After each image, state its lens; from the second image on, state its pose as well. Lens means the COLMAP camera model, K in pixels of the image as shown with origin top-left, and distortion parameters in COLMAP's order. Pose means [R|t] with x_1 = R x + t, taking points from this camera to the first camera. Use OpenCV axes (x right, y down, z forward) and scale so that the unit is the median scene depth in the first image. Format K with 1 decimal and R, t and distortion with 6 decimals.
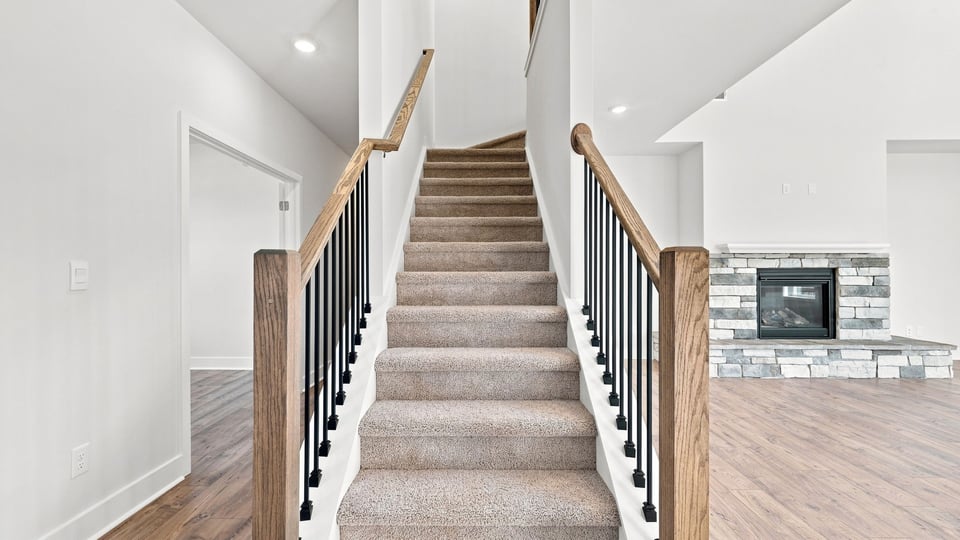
lens RADIAL K [[407.1, 0, 479.5], [0, 407.1, 269.2], [0, 0, 1]] dist [-0.004714, -0.000091]
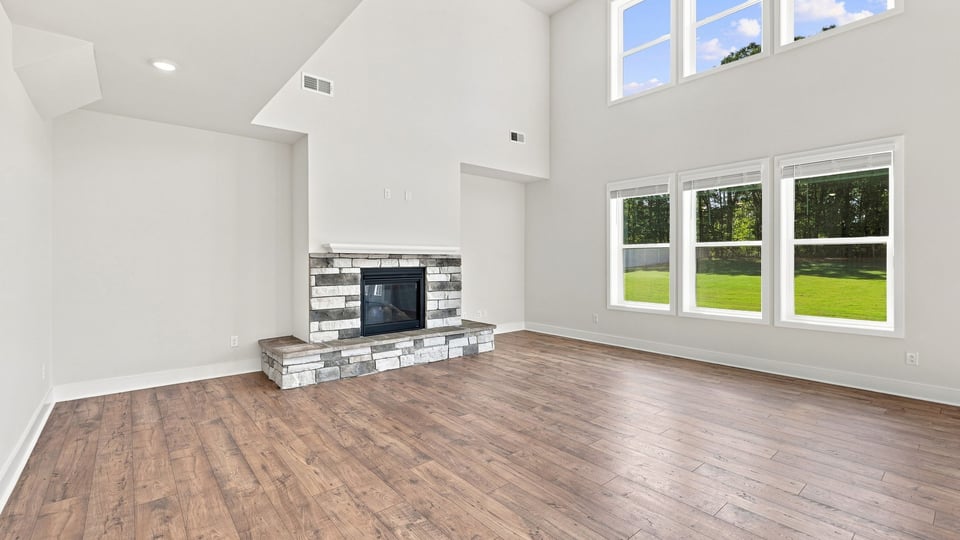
lens RADIAL K [[407.1, 0, 488.4], [0, 407.1, 264.6], [0, 0, 1]] dist [-0.004714, -0.000091]
pose [[0.744711, -0.007727, 0.667342, 0.245524], [-0.002437, 0.999895, 0.014297, -0.027532], [-0.667382, -0.012274, 0.744614, 0.019111]]
